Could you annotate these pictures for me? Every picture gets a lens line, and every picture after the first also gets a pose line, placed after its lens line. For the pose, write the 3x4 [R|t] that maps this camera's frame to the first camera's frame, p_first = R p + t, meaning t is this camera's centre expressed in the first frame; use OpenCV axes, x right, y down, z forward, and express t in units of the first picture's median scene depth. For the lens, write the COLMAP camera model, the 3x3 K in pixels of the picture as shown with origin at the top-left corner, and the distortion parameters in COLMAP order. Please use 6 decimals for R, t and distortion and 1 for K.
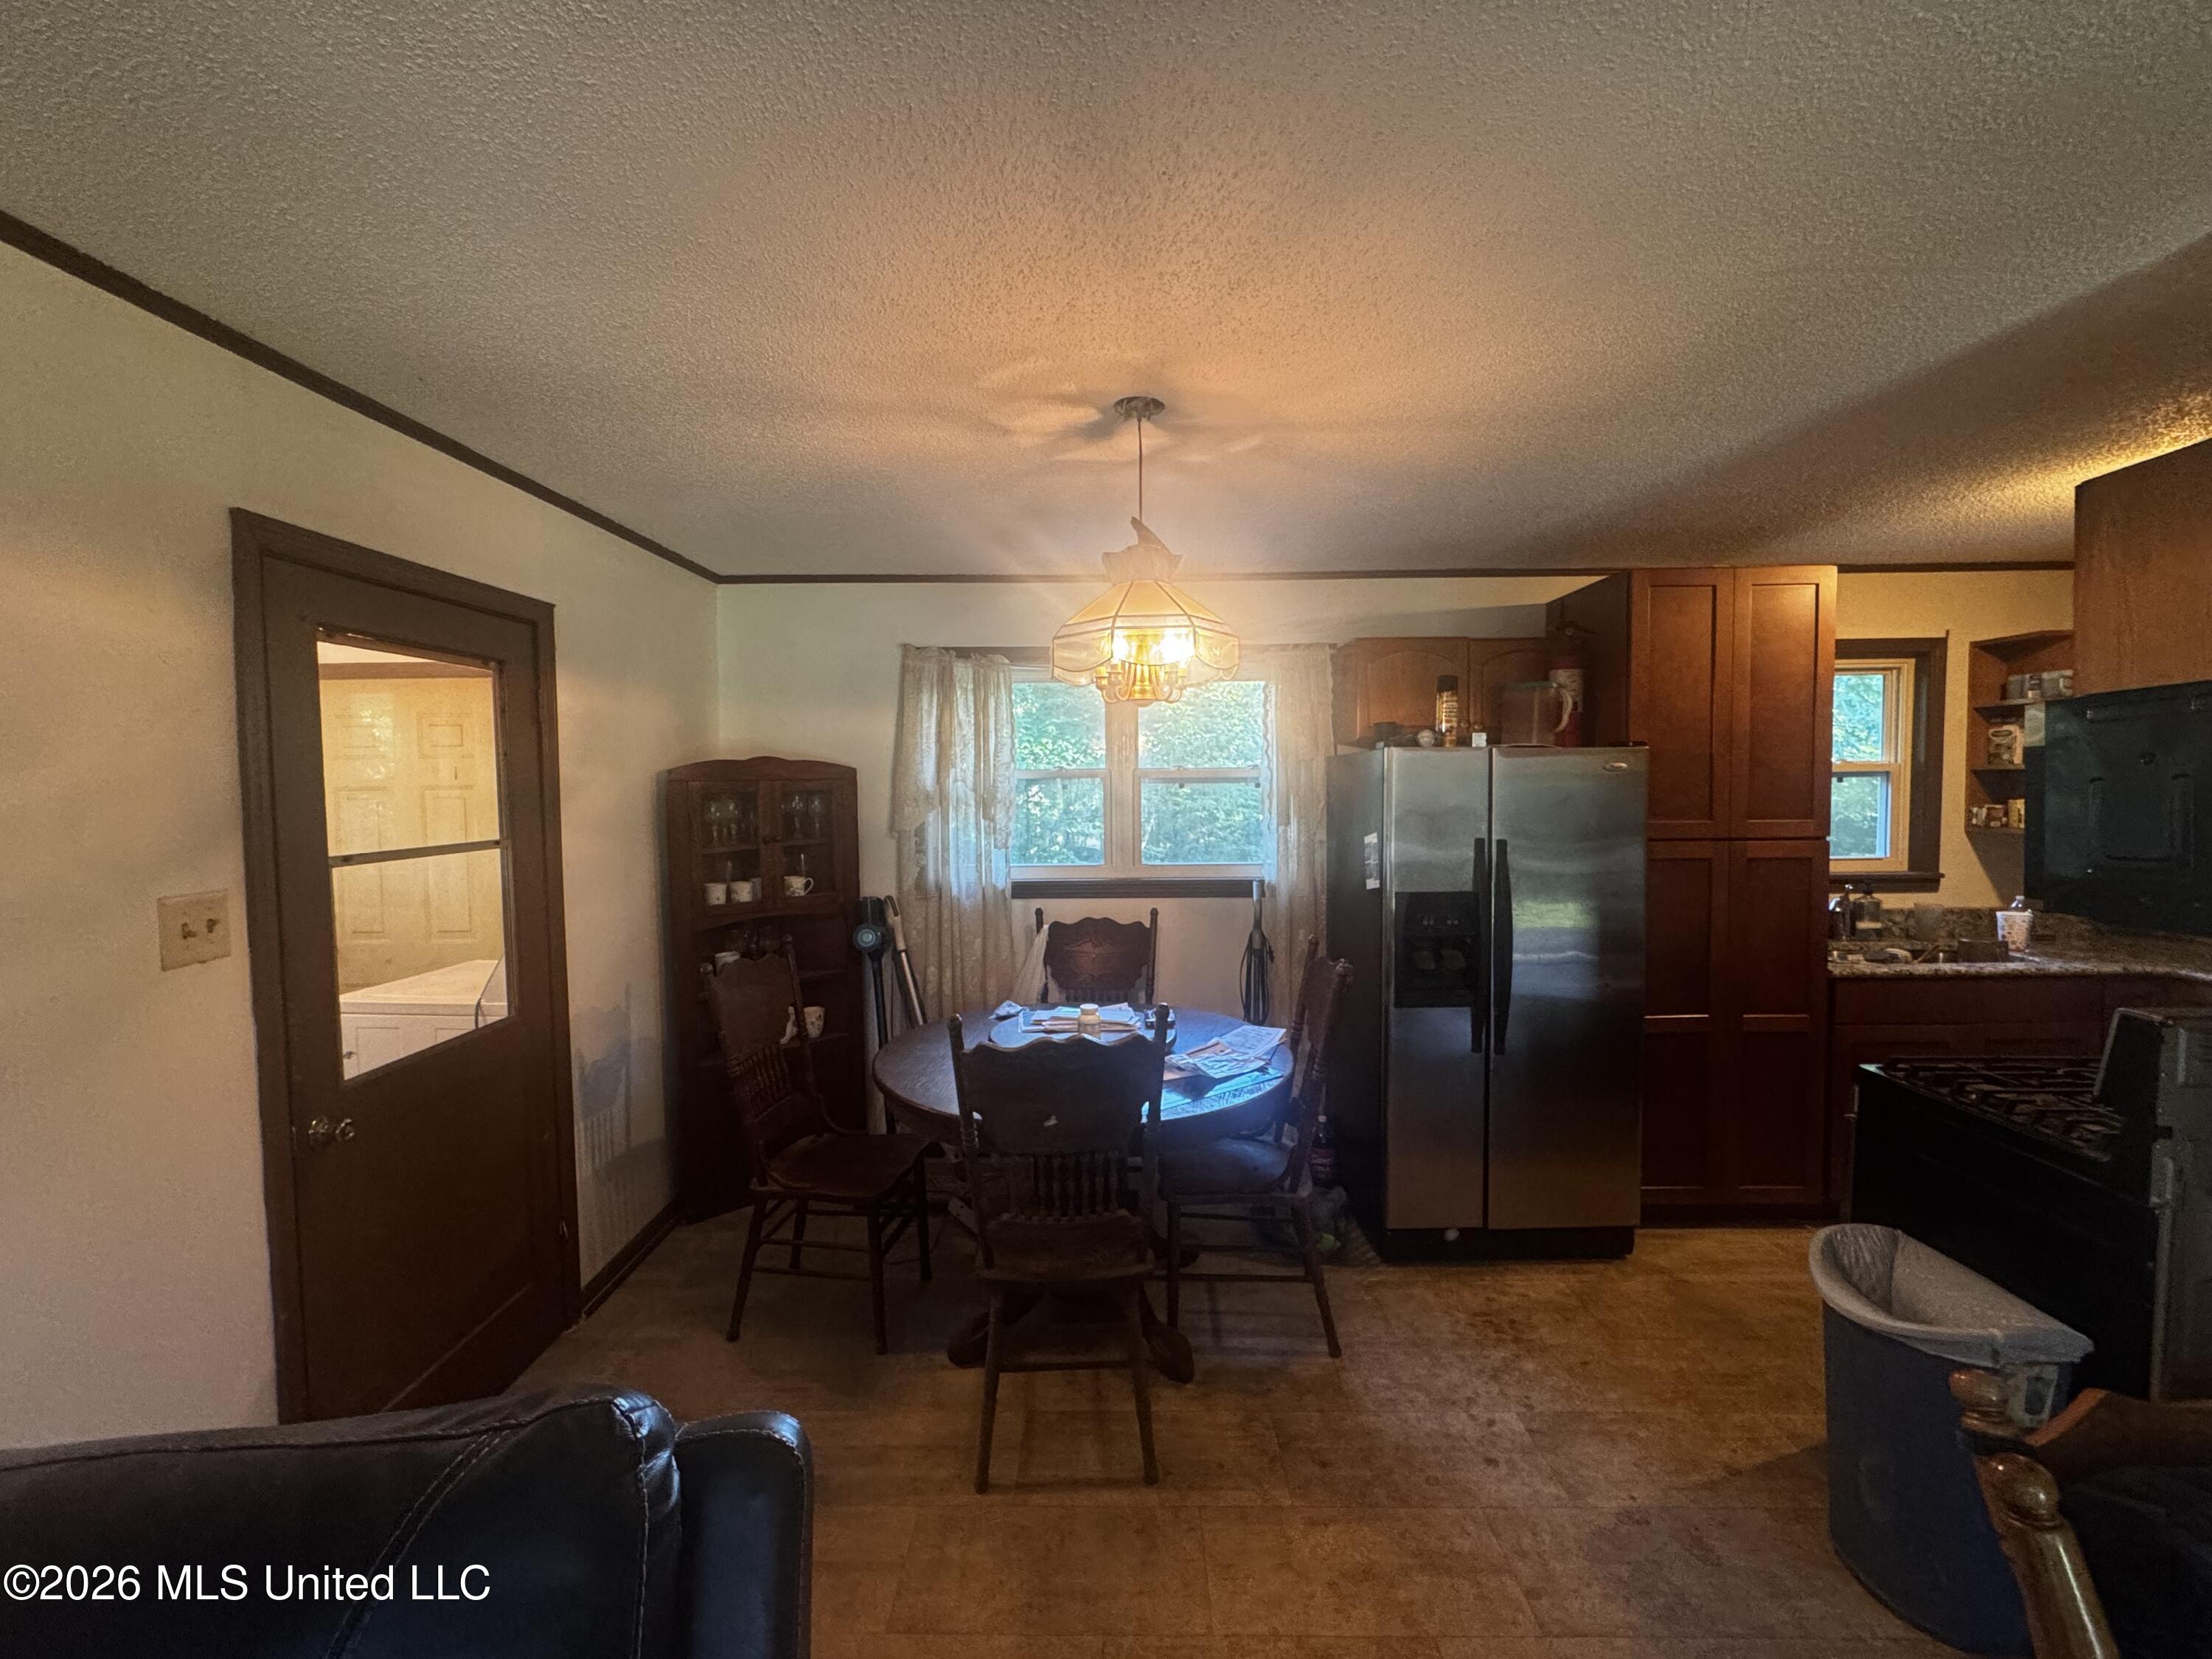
lens RADIAL K [[911.1, 0, 1108.9], [0, 911.1, 823.0], [0, 0, 1]] dist [0.000356, -0.000081]
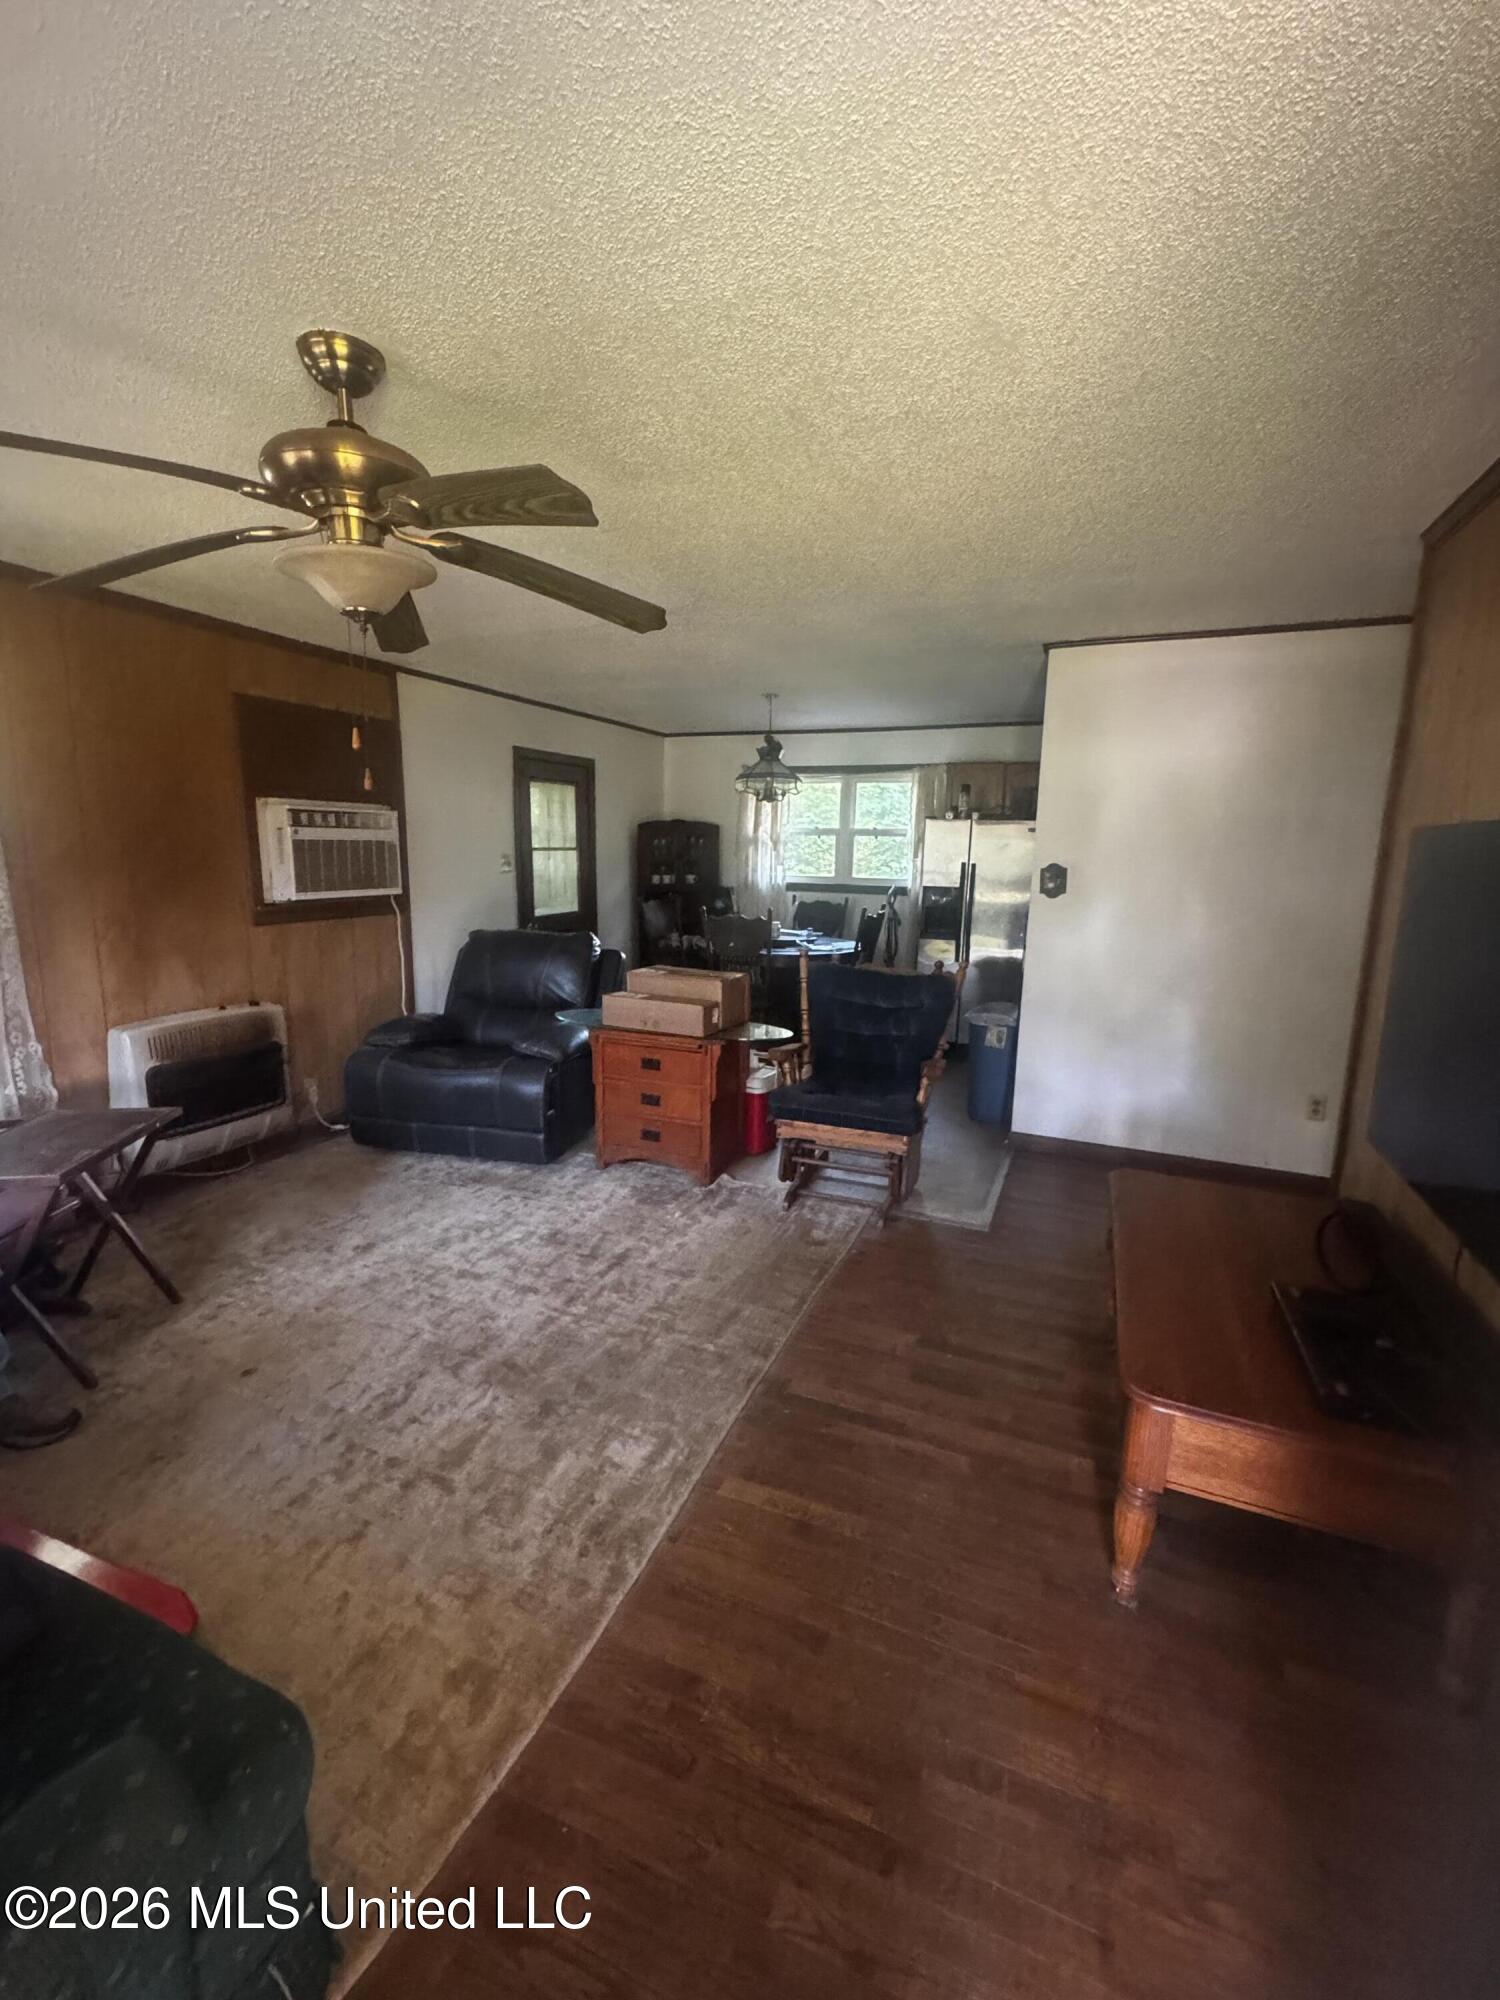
lens RADIAL K [[823.8, 0, 752.9], [0, 823.8, 1000.2], [0, 0, 1]] dist [0.000356, -0.000081]
pose [[0.926972, 0.094485, -0.363036, 0.546229], [-0.041850, 0.987766, 0.150220, 0.053448], [0.372789, -0.124057, 0.919586, -0.809403]]
